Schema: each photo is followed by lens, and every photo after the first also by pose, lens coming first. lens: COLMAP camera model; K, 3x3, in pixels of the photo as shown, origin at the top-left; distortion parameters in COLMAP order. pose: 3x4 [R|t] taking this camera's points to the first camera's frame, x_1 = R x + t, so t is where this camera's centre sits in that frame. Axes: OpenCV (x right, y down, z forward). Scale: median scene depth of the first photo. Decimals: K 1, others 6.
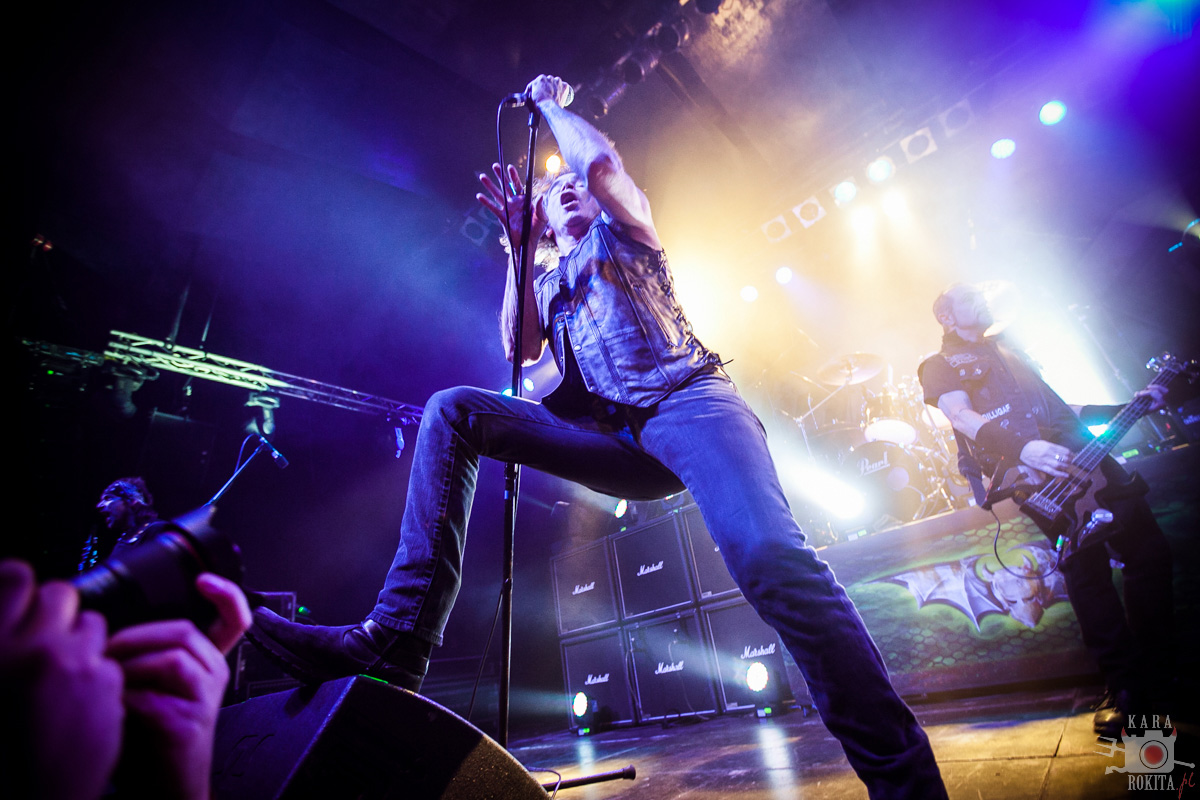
lens RADIAL K [[567.9, 0, 602.0], [0, 567.9, 397.4], [0, 0, 1]] dist [-0.057743, 0.031769]
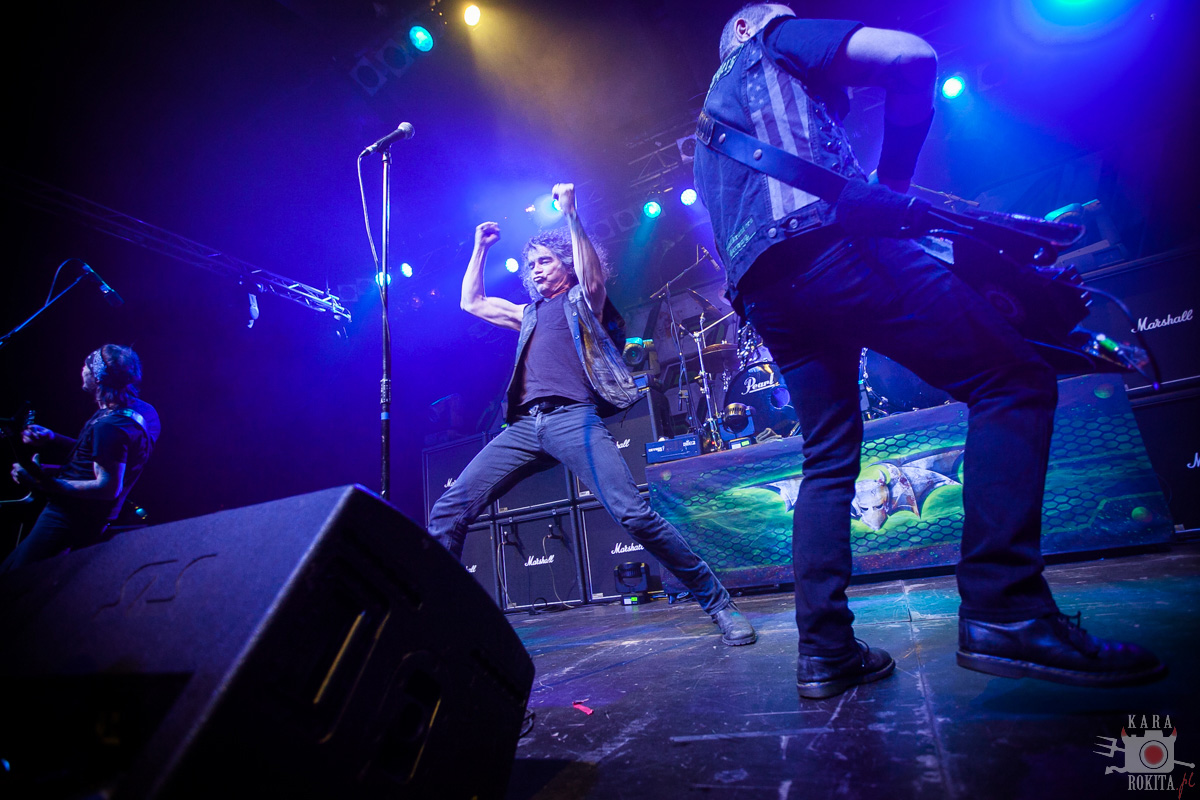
lens RADIAL K [[567.9, 0, 602.0], [0, 567.9, 397.4], [0, 0, 1]] dist [-0.057743, 0.031769]
pose [[0.963289, 0.103111, 0.247878, -0.085962], [-0.137850, 0.982263, 0.127106, 0.063111], [-0.230375, -0.156610, 0.960417, 0.042487]]
